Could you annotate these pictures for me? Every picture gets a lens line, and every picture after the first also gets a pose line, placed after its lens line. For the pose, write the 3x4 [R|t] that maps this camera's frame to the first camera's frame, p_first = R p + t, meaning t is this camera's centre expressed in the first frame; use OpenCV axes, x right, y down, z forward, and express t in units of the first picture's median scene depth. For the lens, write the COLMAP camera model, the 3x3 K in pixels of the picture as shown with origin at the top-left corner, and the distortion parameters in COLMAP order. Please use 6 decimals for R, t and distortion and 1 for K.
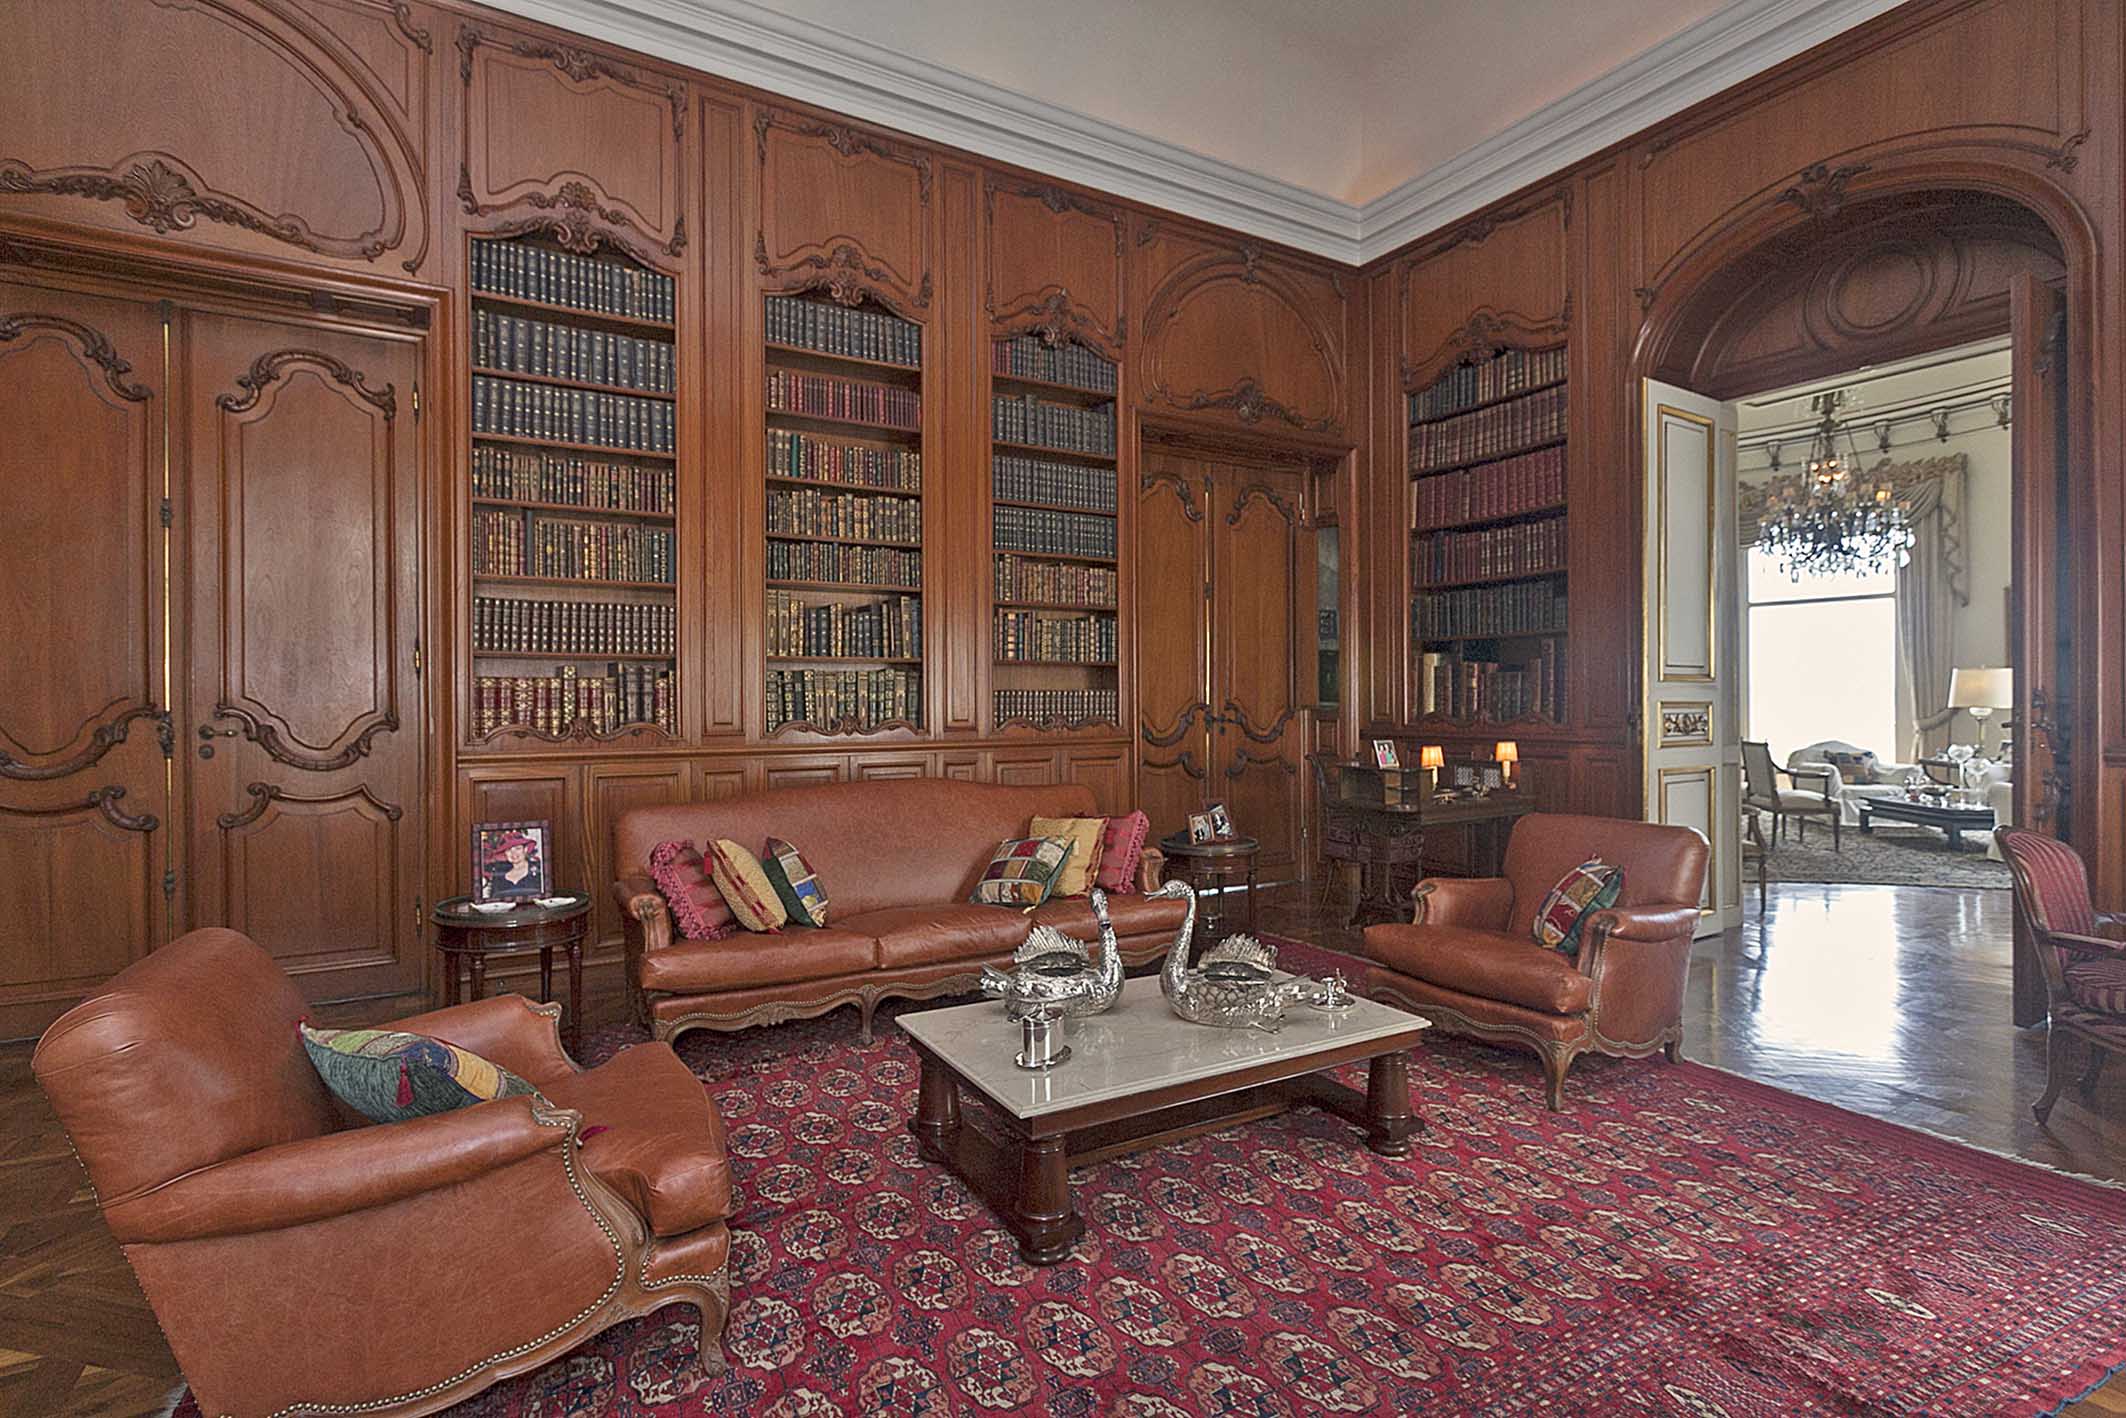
lens RADIAL K [[1036.7, 0, 1059.0], [0, 1036.7, 701.0], [0, 0, 1]] dist [0.000787, 0.001120]
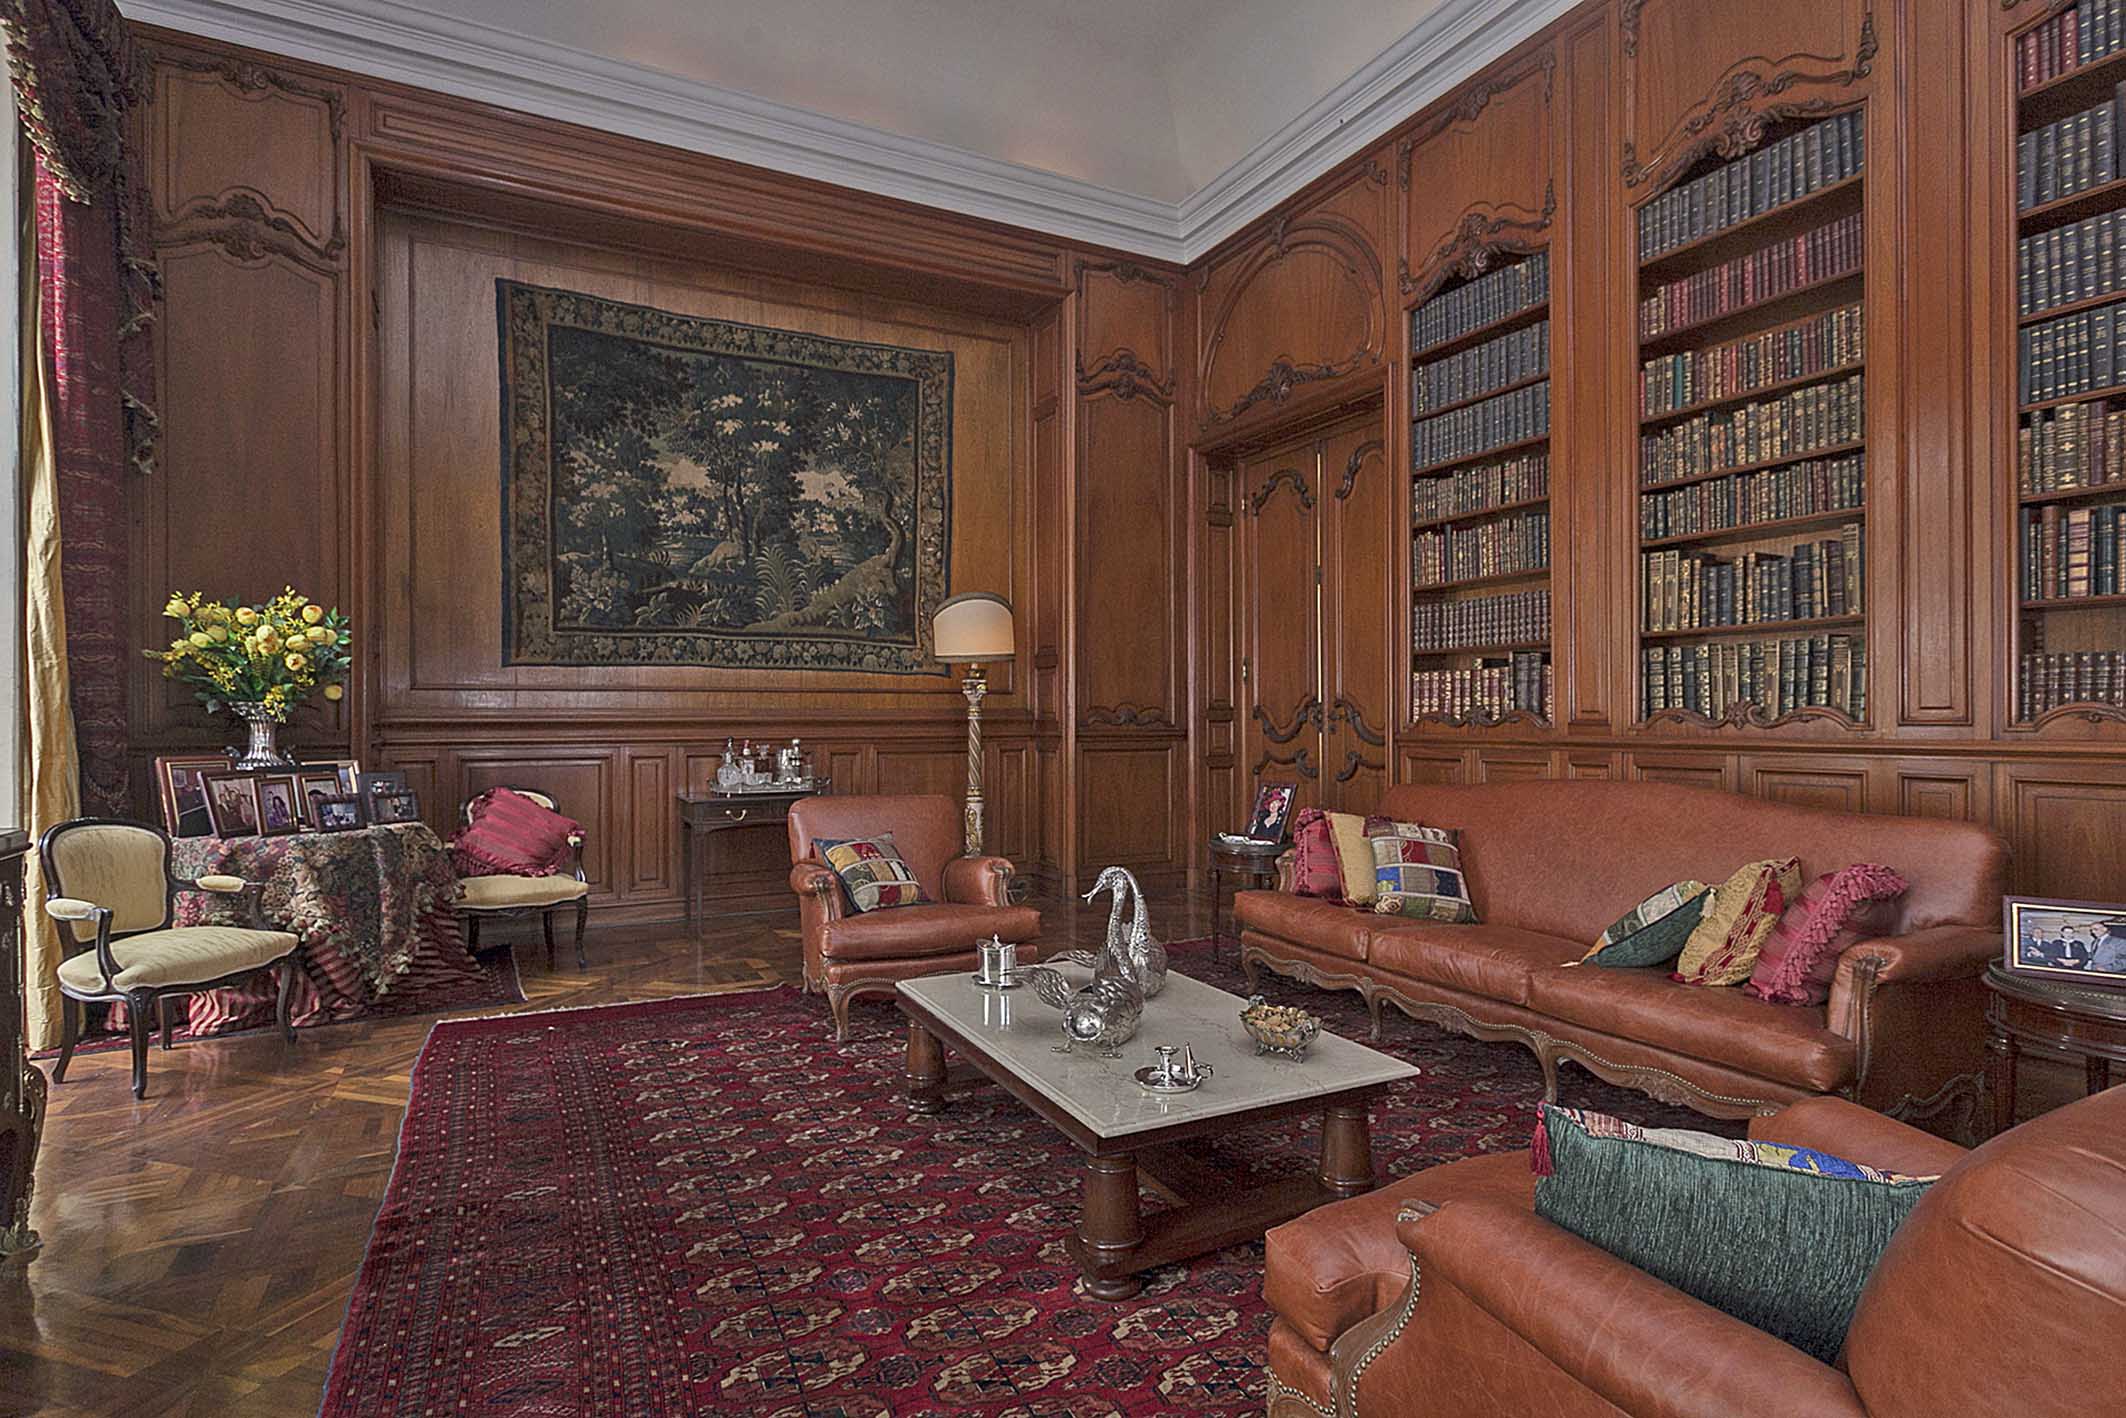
lens RADIAL K [[1029.3, 0, 1063.0], [0, 1029.3, 709.0], [0, 0, 1]] dist [0.000626, -0.022576]
pose [[-0.060289, 0.003129, -0.998176, 0.566650], [0.020235, 0.999793, 0.001912, 0.007752], [0.997976, -0.020083, -0.060340, 0.554699]]
